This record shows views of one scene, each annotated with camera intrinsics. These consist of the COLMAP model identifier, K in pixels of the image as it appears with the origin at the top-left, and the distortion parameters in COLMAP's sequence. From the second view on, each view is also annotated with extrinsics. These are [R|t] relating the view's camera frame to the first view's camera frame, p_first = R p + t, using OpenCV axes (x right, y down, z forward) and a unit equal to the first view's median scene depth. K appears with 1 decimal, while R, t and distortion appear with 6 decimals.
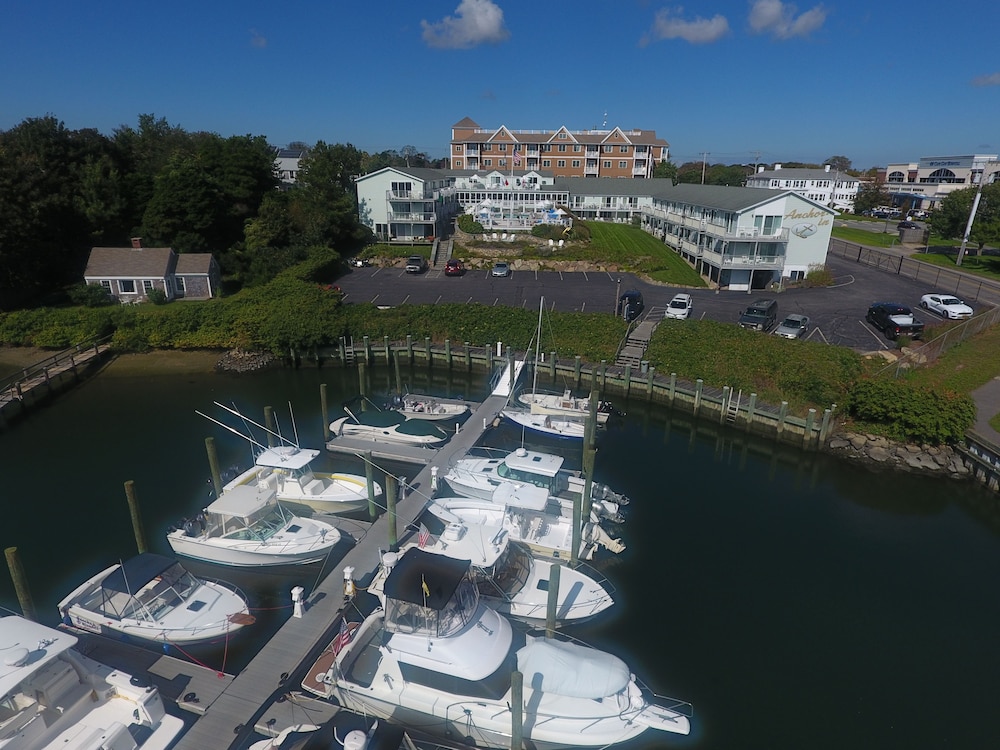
lens RADIAL K [[556.8, 0, 500.9], [0, 556.8, 375.1], [0, 0, 1]] dist [-0.001857, 0.000015]
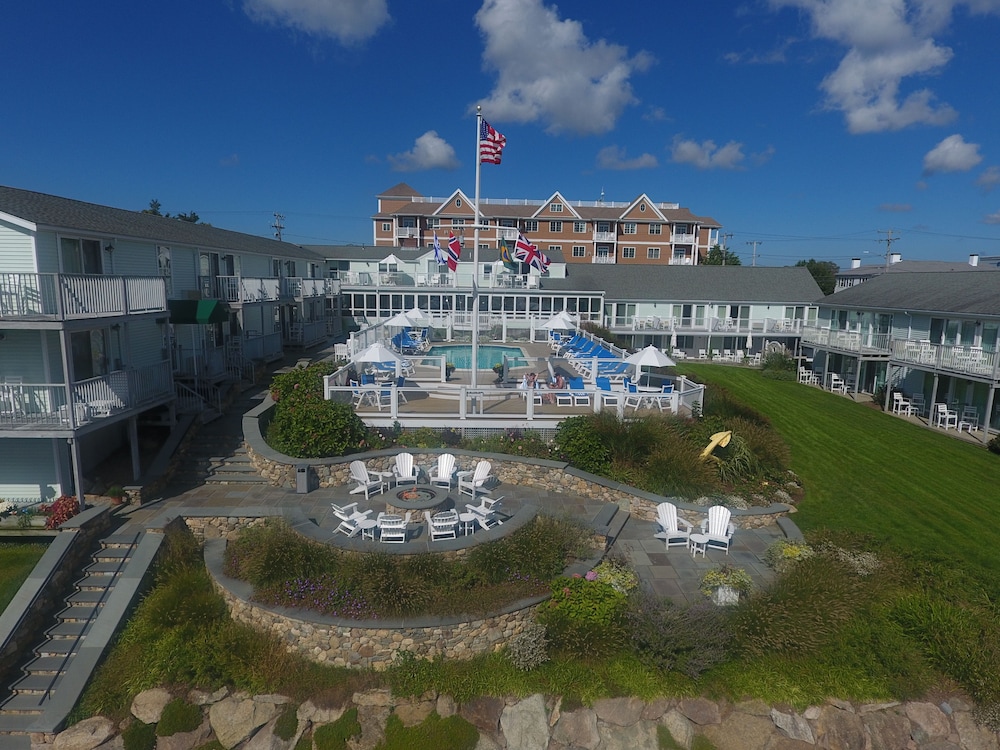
lens RADIAL K [[556.8, 0, 498.5], [0, 556.8, 376.8], [0, 0, 1]] dist [-0.001857, 0.000015]
pose [[0.997960, -0.004930, 0.063650, 0.010096], [0.016091, 0.984251, -0.176040, -0.184833], [-0.061780, 0.176705, 0.982323, 0.575153]]
